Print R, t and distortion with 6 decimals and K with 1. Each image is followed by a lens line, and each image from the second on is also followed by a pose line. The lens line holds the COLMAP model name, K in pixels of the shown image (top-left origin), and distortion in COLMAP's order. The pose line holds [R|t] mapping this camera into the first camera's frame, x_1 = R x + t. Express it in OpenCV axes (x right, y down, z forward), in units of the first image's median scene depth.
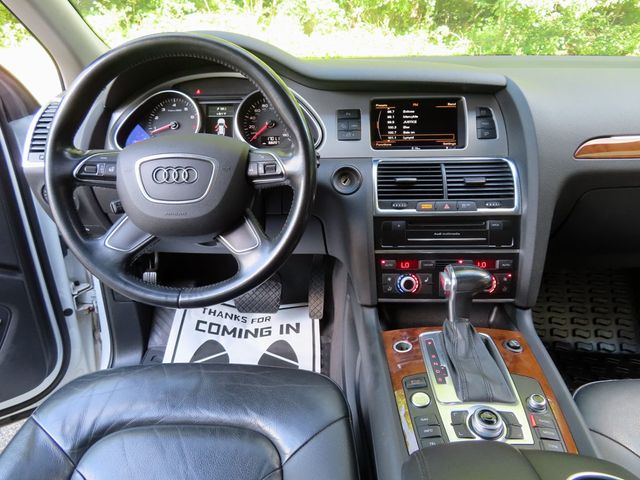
lens RADIAL K [[456.6, 0, 318.0], [0, 456.6, 240.3], [0, 0, 1]] dist [-0.014620, 0.011157]
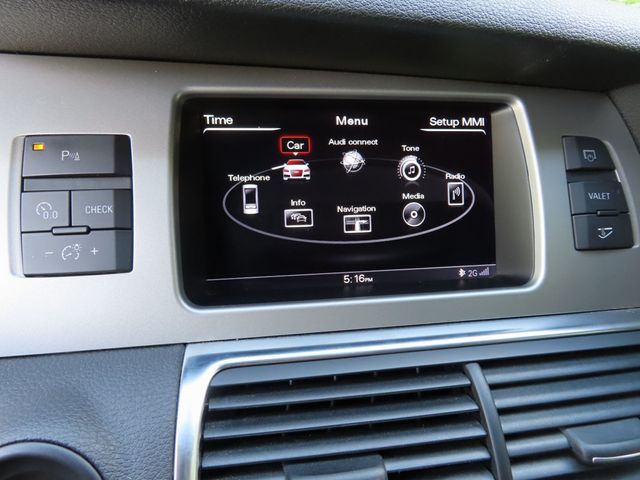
lens RADIAL K [[456.6, 0, 324.6], [0, 456.6, 244.9], [0, 0, 1]] dist [-0.014620, 0.011157]
pose [[0.971307, -0.036690, 0.234983, 0.134219], [0.033247, 0.999274, 0.018599, -0.235660], [-0.235495, -0.010253, 0.971821, 0.762653]]
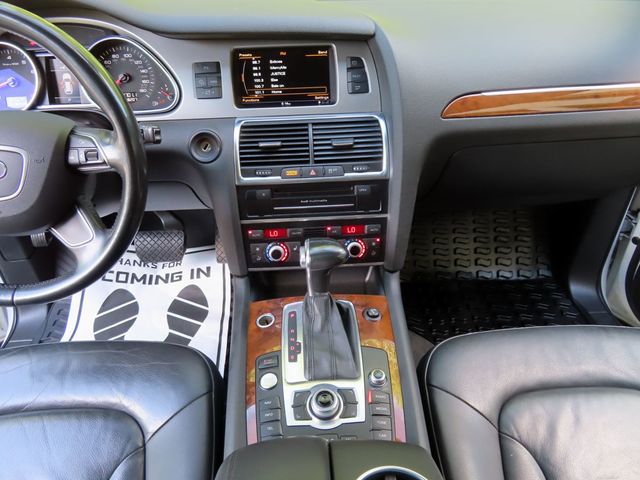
lens RADIAL K [[456.6, 0, 318.9], [0, 456.6, 238.9], [0, 0, 1]] dist [-0.014620, 0.011157]
pose [[0.995852, -0.051425, 0.075056, 0.204596], [0.034425, 0.976586, 0.212354, -0.132231], [-0.084219, -0.208890, 0.974306, 0.038414]]
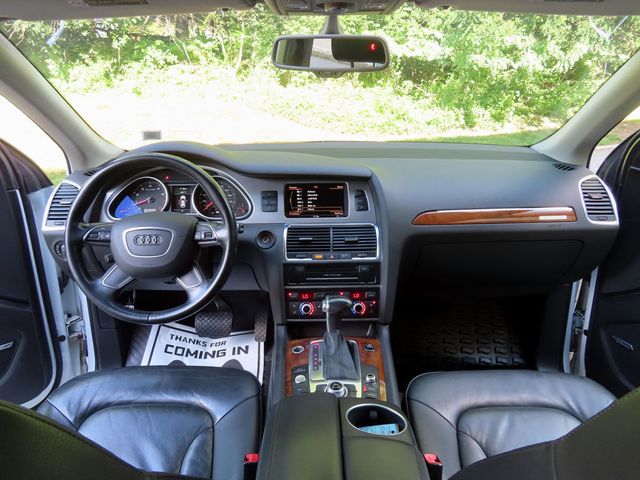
lens RADIAL K [[456.6, 0, 319.7], [0, 456.6, 239.0], [0, 0, 1]] dist [-0.014620, 0.011157]
pose [[0.998974, -0.003546, 0.045144, 0.164398], [0.007513, 0.996090, -0.088022, 0.000211], [-0.044655, 0.088271, 0.995095, -0.472594]]
